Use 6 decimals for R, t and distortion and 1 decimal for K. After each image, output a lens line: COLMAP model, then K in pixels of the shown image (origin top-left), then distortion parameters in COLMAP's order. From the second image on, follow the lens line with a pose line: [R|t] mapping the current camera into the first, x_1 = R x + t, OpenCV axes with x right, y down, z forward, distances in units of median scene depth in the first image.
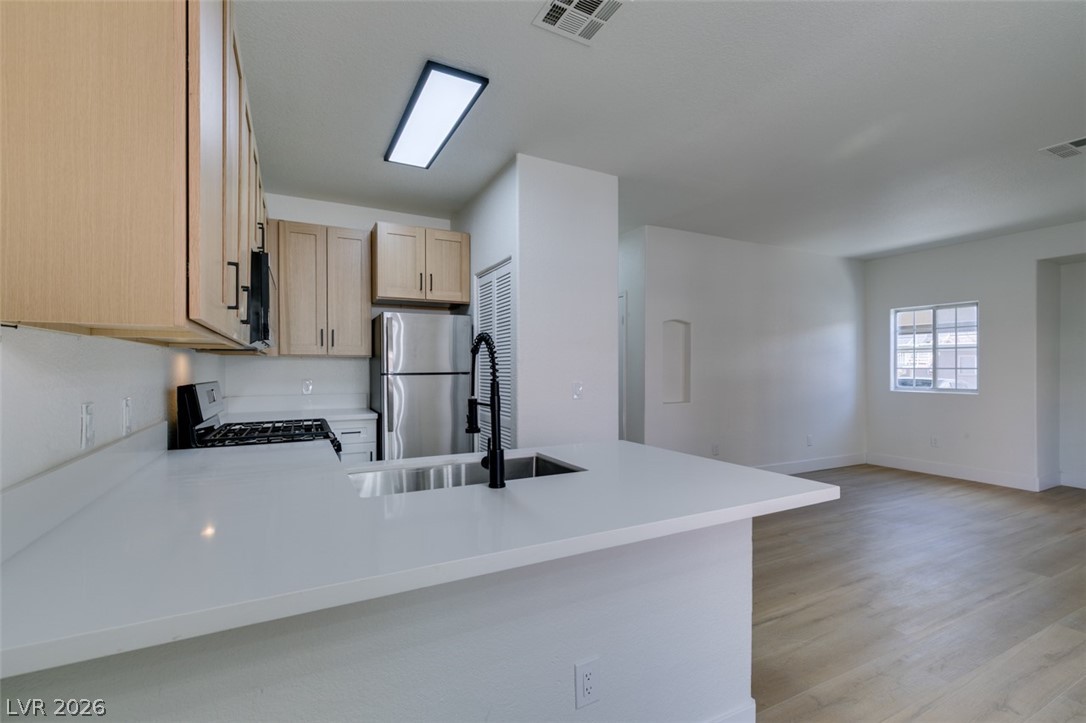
lens RADIAL K [[483.5, 0, 541.0], [0, 483.5, 367.4], [0, 0, 1]] dist [0.002500, 0.000195]
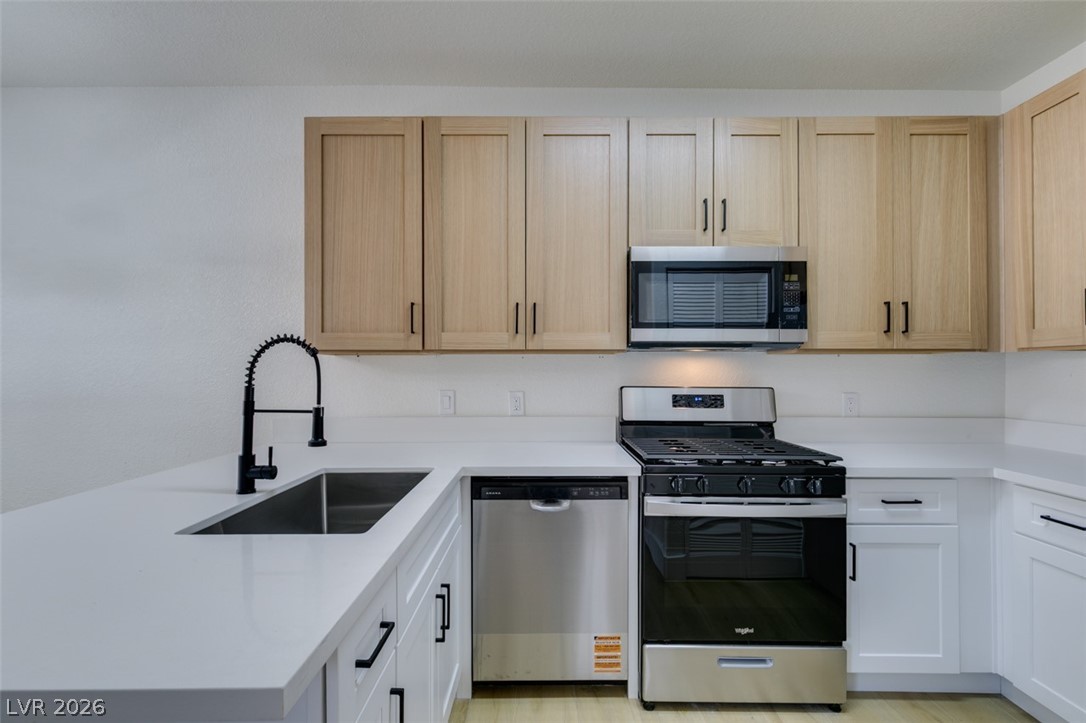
lens RADIAL K [[483.5, 0, 541.0], [0, 483.5, 367.4], [0, 0, 1]] dist [0.002500, 0.000195]
pose [[-0.462402, -0.004454, -0.886659, 0.009771], [-0.000897, 0.999989, -0.004555, -0.004582], [0.886670, -0.001311, -0.462401, 1.284032]]
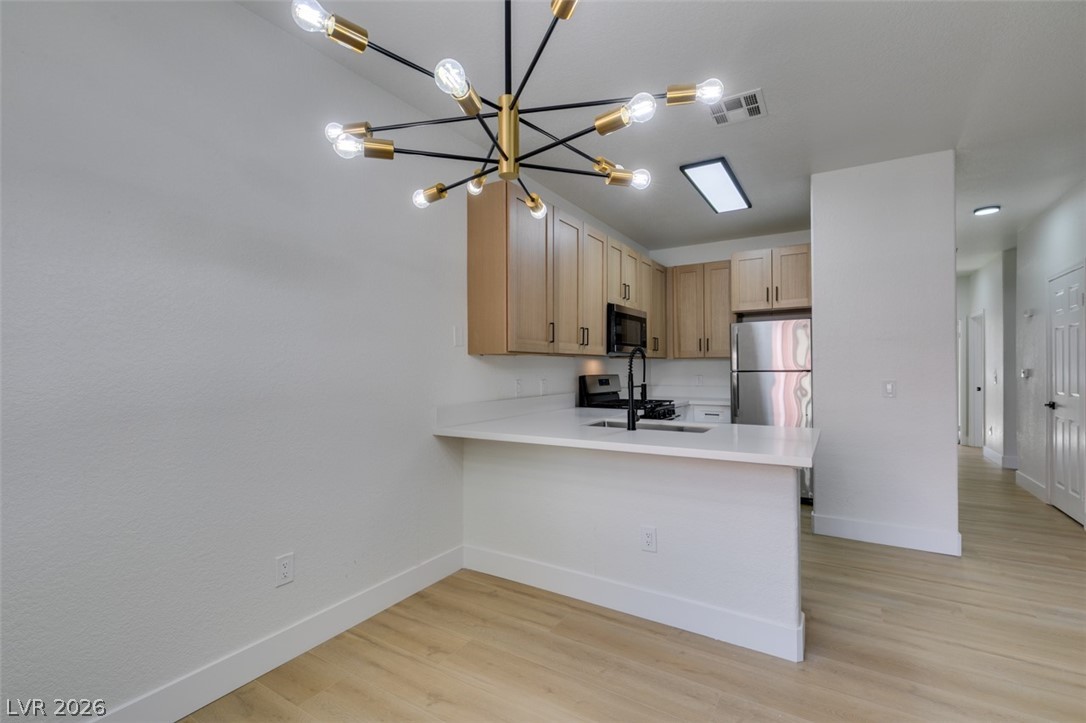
lens RADIAL K [[483.5, 0, 541.0], [0, 483.5, 367.4], [0, 0, 1]] dist [0.002500, 0.000195]
pose [[0.508697, -0.002742, -0.860941, 0.515628], [0.003809, 0.999992, -0.000934, 0.002520], [0.860937, -0.002804, 0.508704, -0.096925]]
